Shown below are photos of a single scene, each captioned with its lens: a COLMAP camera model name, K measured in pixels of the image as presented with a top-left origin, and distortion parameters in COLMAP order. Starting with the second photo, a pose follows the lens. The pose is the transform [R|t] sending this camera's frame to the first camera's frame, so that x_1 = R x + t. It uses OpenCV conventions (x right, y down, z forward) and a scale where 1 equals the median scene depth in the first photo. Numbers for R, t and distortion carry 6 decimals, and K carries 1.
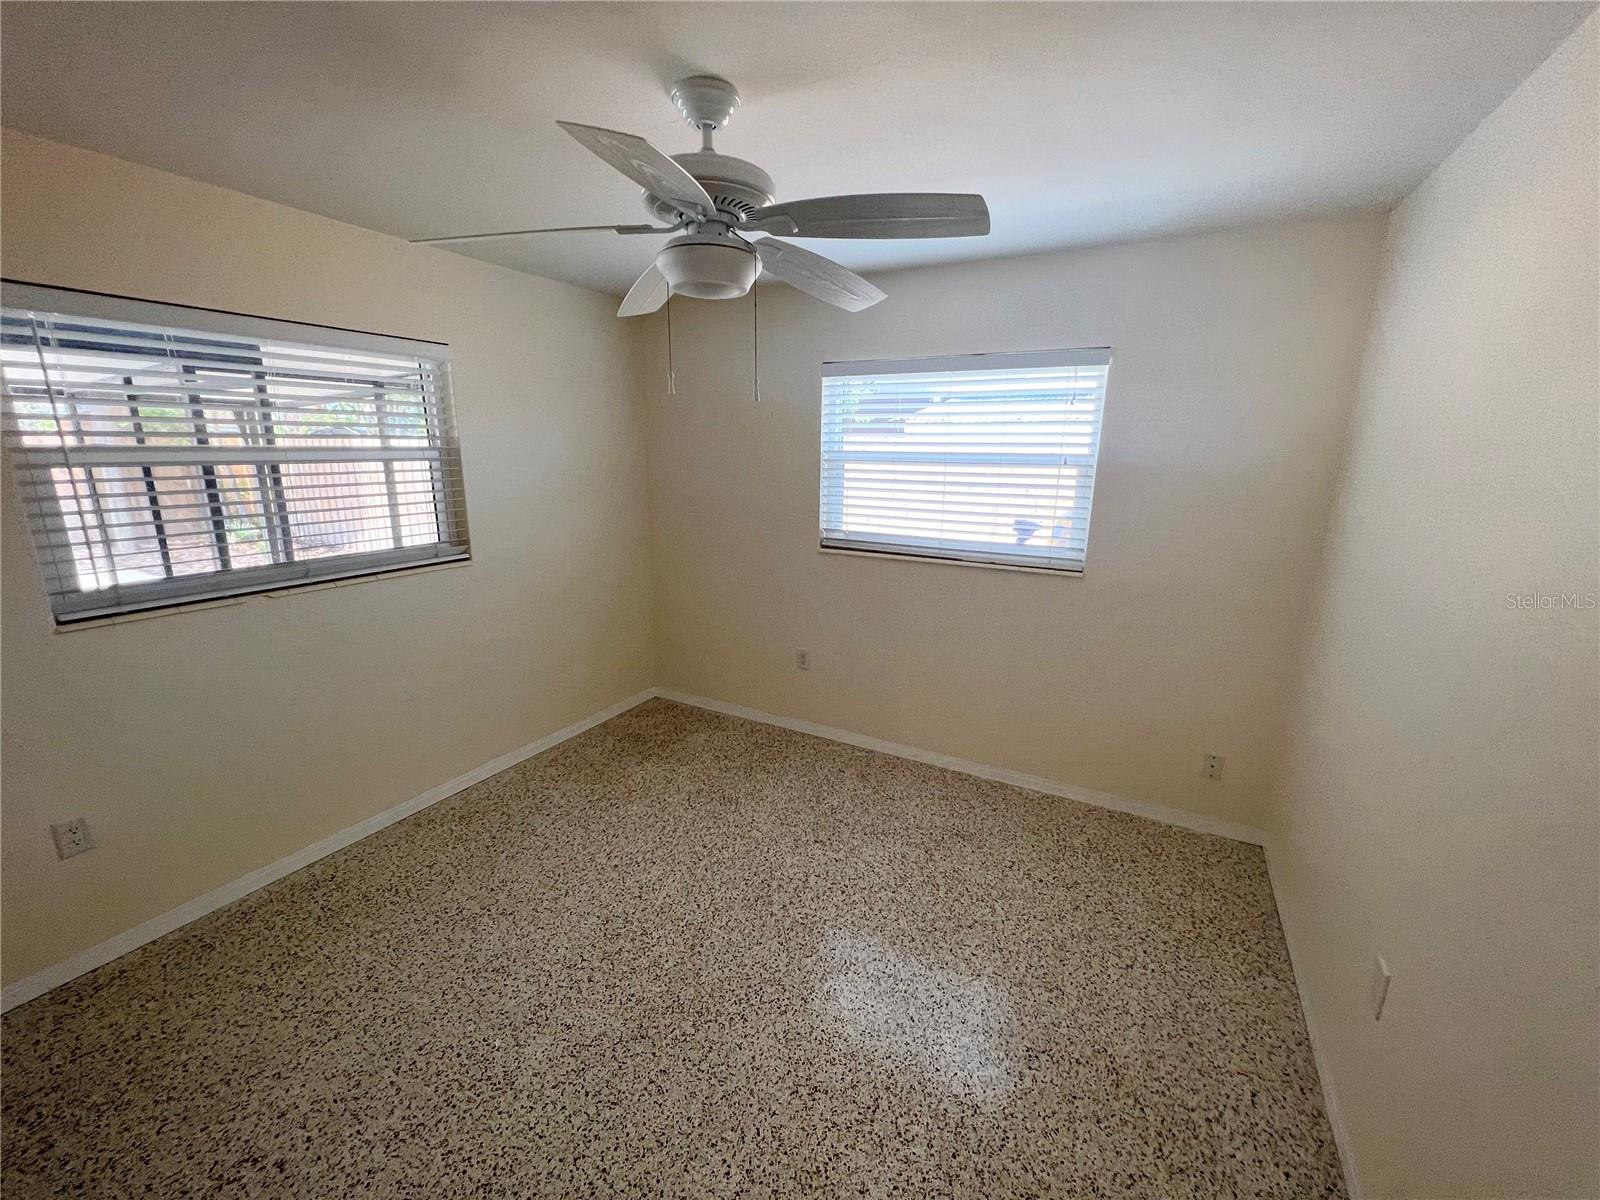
lens RADIAL K [[632.1, 0, 800.0], [0, 632.1, 600.0], [0, 0, 1]] dist [-0.022945, 0.000405]
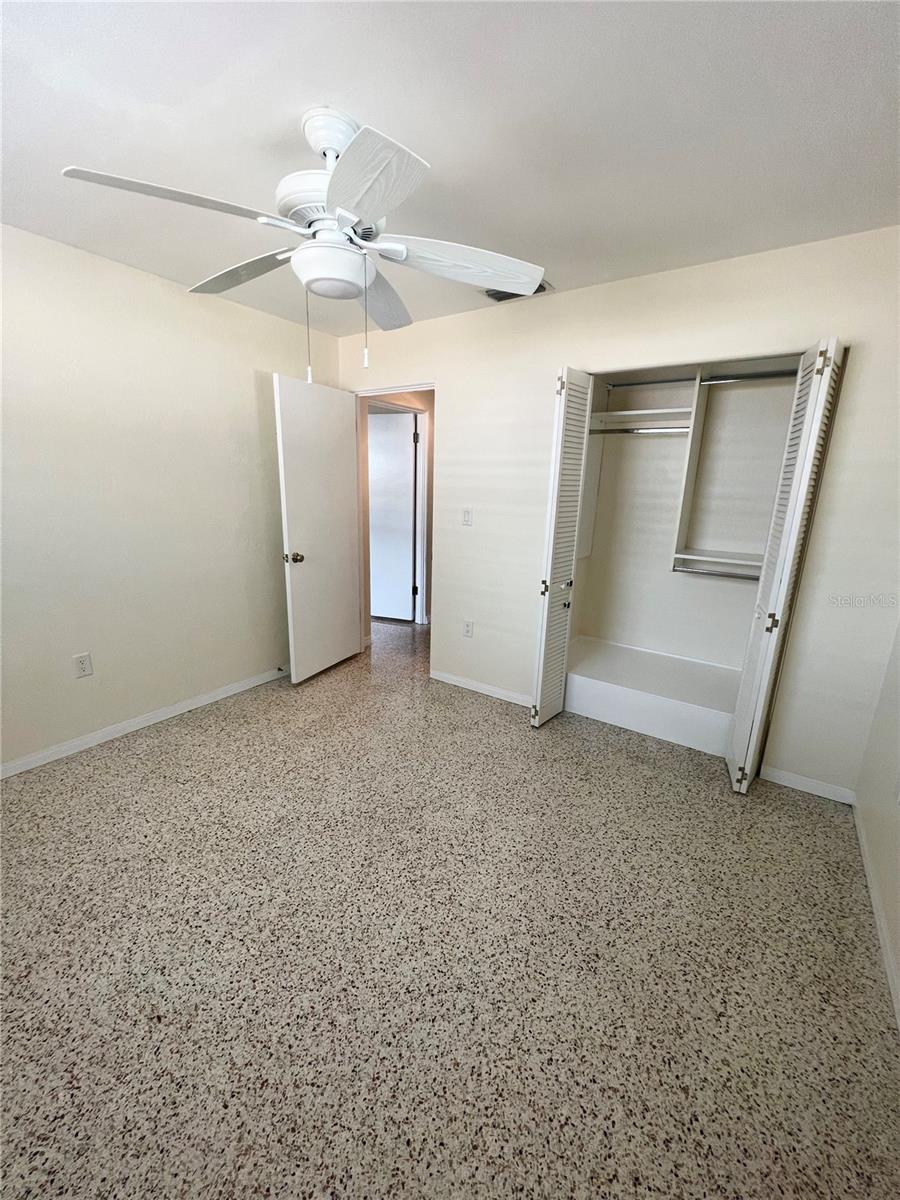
lens RADIAL K [[481.1, 0, 450.0], [0, 481.1, 600.0], [0, 0, 1]] dist [-0.001984, 0.000185]
pose [[-0.994537, -0.061699, 0.084199, -0.291365], [-0.016555, 0.889640, 0.456362, -0.228704], [-0.103064, 0.452475, -0.885801, 1.249726]]
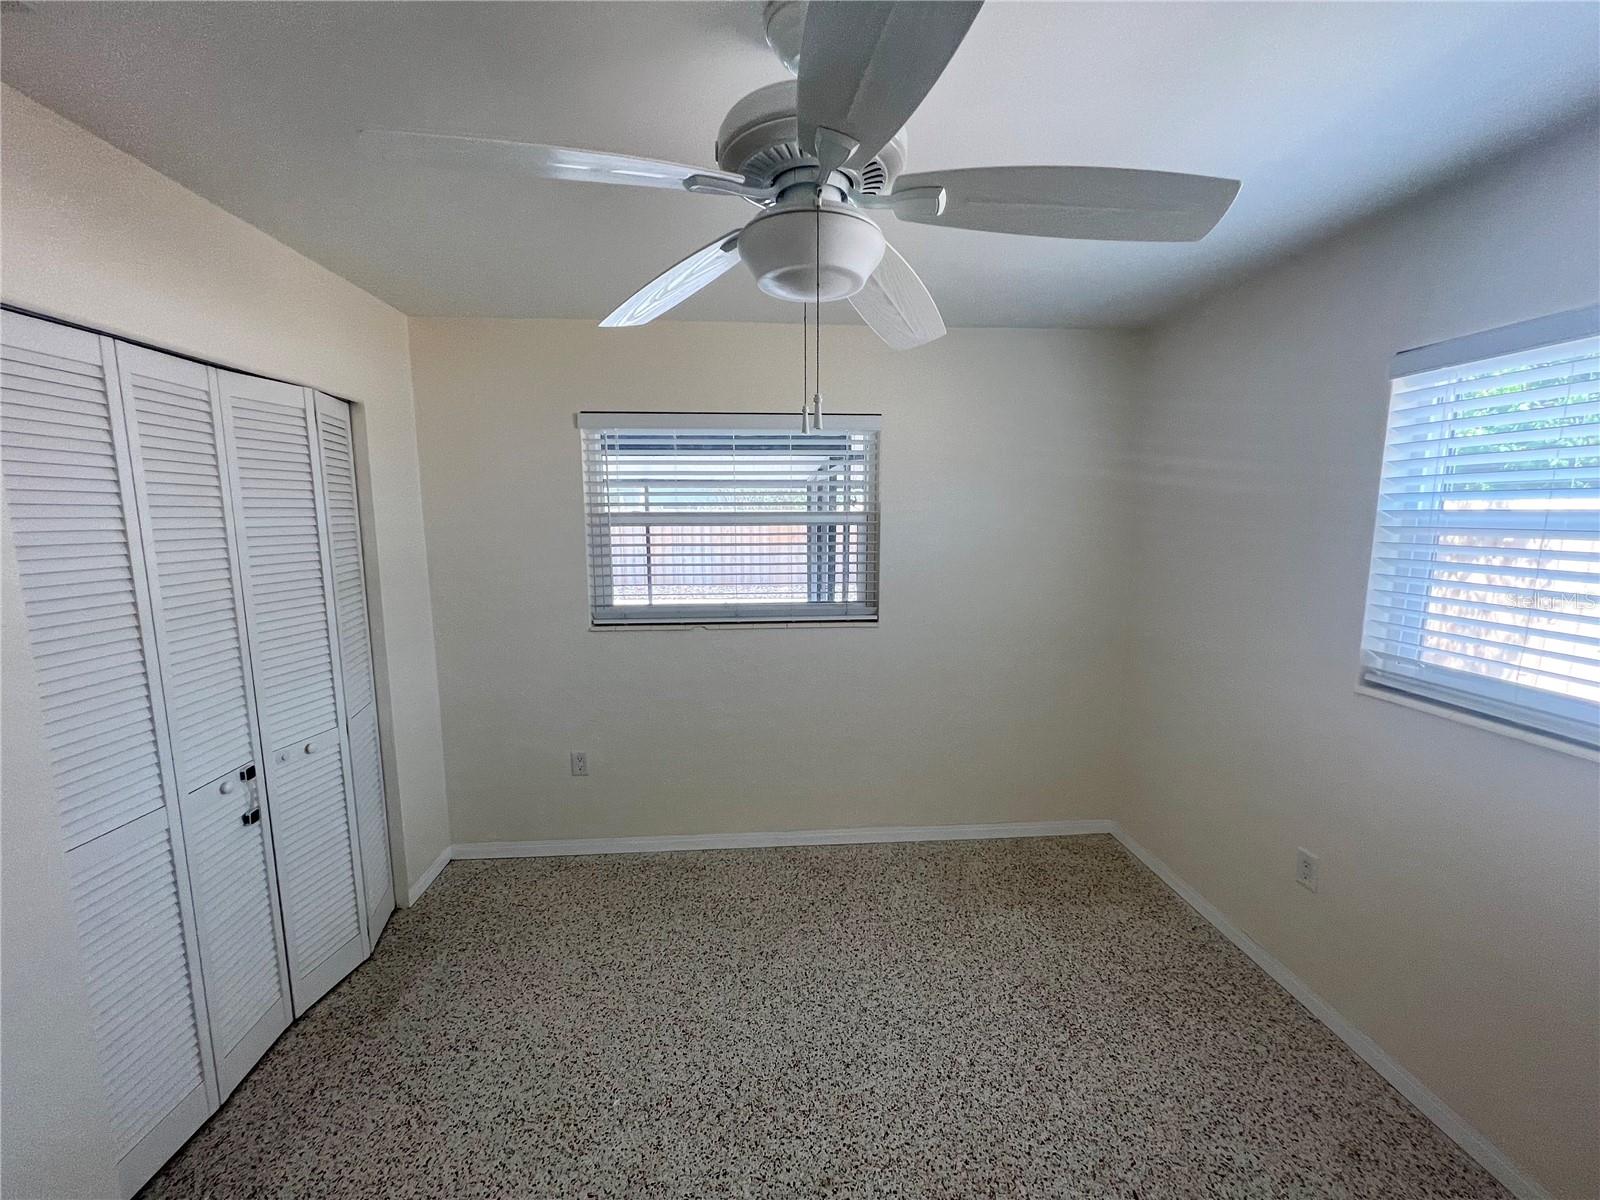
lens RADIAL K [[639.3, 0, 800.0], [0, 639.3, 600.0], [0, 0, 1]] dist [-0.001541, -0.000180]
pose [[0.543094, 0.102388, -0.833406, 0.292942], [-0.184491, 0.982834, 0.000522, -0.086647], [0.819153, 0.153473, 0.552661, 0.372228]]
